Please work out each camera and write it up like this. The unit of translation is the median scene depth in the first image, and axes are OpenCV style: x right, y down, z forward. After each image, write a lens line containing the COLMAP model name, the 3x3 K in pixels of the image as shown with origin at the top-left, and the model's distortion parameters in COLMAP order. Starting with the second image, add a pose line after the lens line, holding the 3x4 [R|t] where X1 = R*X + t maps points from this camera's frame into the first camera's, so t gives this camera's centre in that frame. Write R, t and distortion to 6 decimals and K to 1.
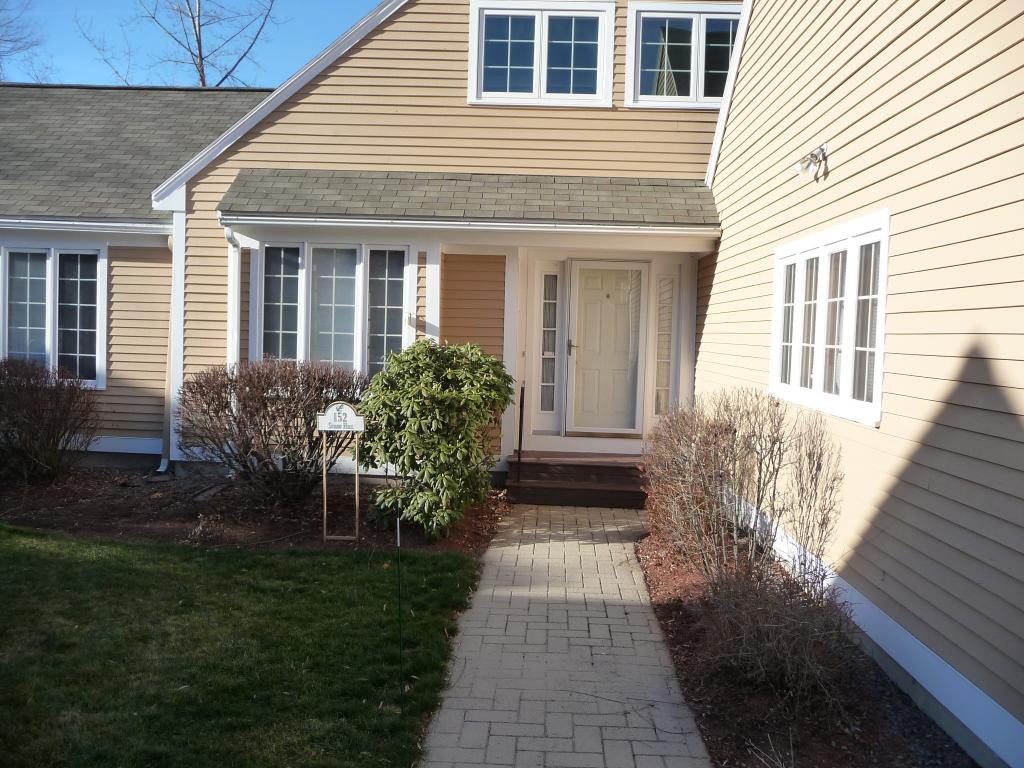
lens RADIAL K [[851.6, 0, 509.1], [0, 851.6, 370.4], [0, 0, 1]] dist [-0.058932, 0.073663]
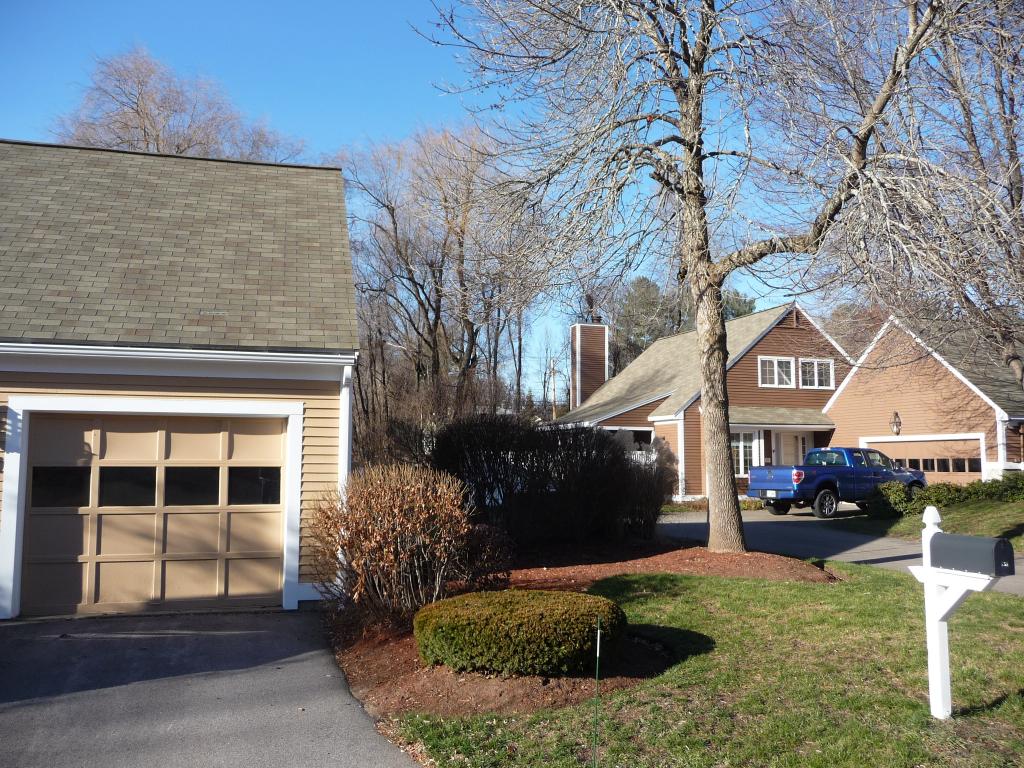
lens RADIAL K [[851.6, 0, 509.1], [0, 851.6, 370.4], [0, 0, 1]] dist [-0.058932, 0.073663]
pose [[0.939478, 0.004836, 0.342575, -2.127518], [0.042264, 0.990627, -0.129890, 0.000937], [-0.339993, 0.136508, 0.930468, -1.762390]]
